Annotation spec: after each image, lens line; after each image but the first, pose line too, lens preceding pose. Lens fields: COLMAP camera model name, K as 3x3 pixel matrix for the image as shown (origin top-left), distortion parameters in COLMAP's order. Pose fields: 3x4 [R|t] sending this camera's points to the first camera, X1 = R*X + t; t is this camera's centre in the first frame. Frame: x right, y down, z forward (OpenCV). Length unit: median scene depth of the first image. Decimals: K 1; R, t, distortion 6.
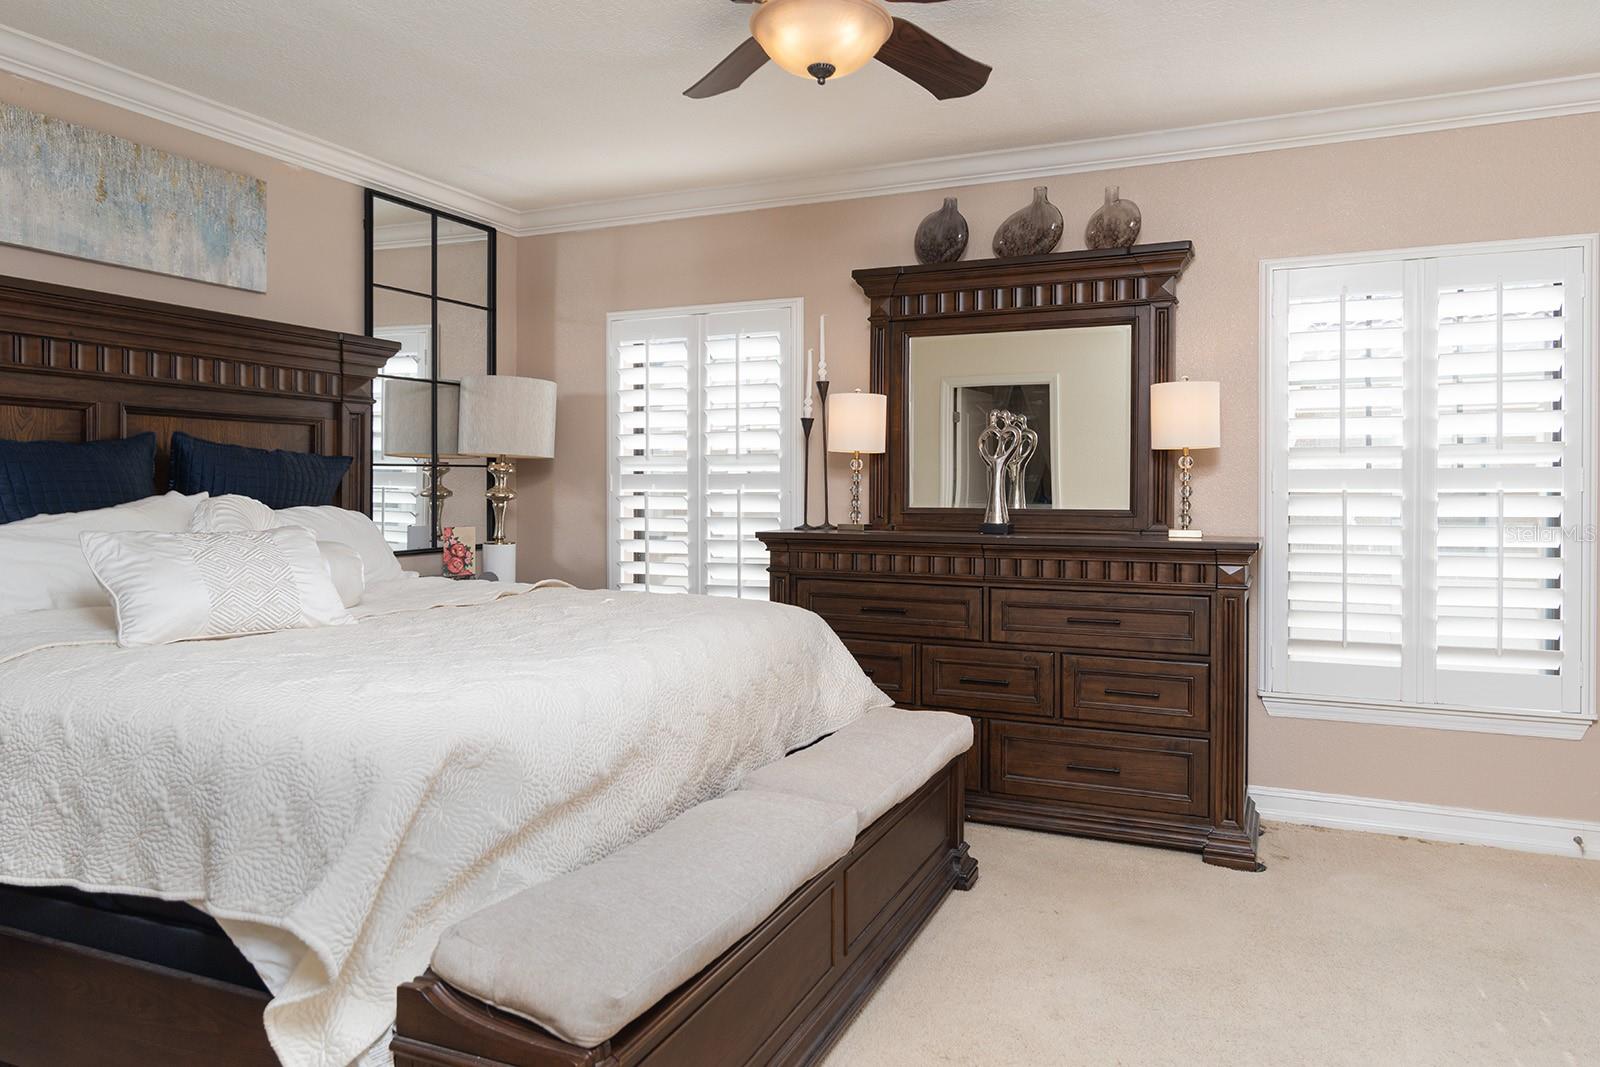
lens RADIAL K [[1061.5, 0, 804.3], [0, 1061.5, 502.3], [0, 0, 1]] dist [0.001405, -0.000638]
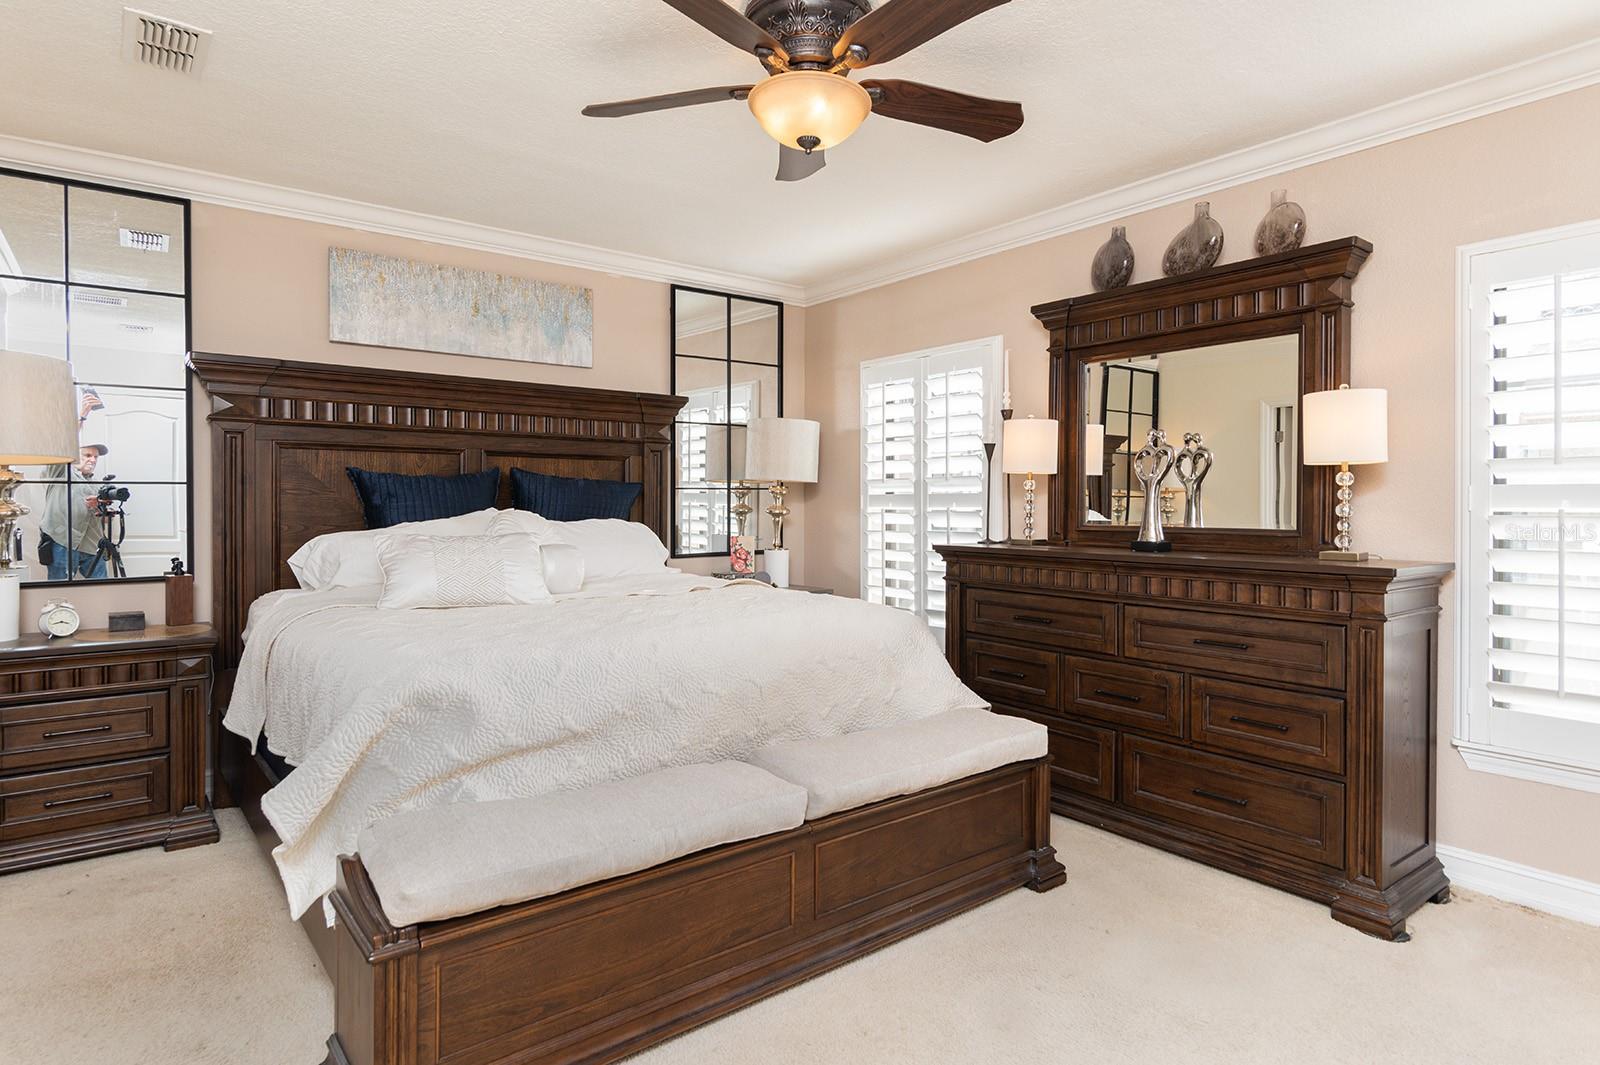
lens RADIAL K [[882.1, 0, 804.2], [0, 882.1, 512.6], [0, 0, 1]] dist [-0.001313, -0.000501]
pose [[0.878749, 0.004496, -0.477263, 0.297692], [-0.007298, 0.999965, -0.004017, -0.001662], [0.477229, 0.007013, 0.878751, 0.103882]]
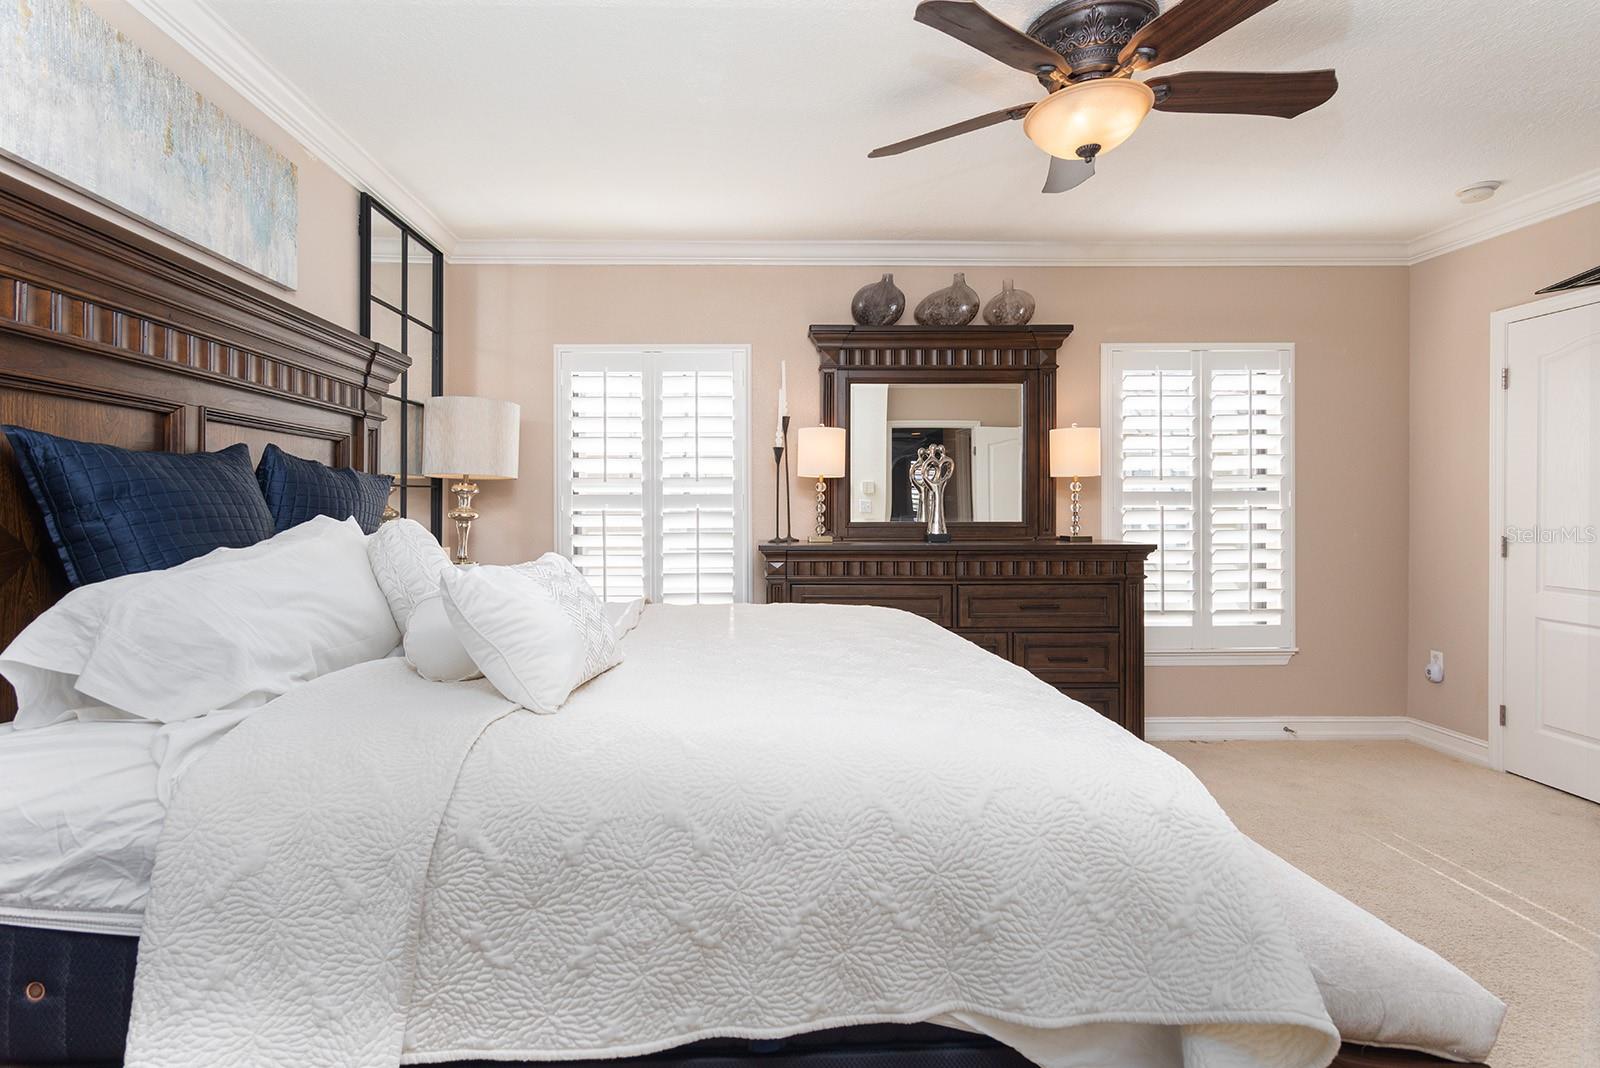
lens RADIAL K [[808.3, 0, 735.5], [0, 808.3, 506.9], [0, 0, 1]] dist [0.001721, 0.000347]
pose [[0.907594, -0.005686, 0.419811, -0.452340], [0.010219, 0.999911, -0.008550, -0.006527], [-0.419725, 0.012050, 0.907571, 0.228305]]
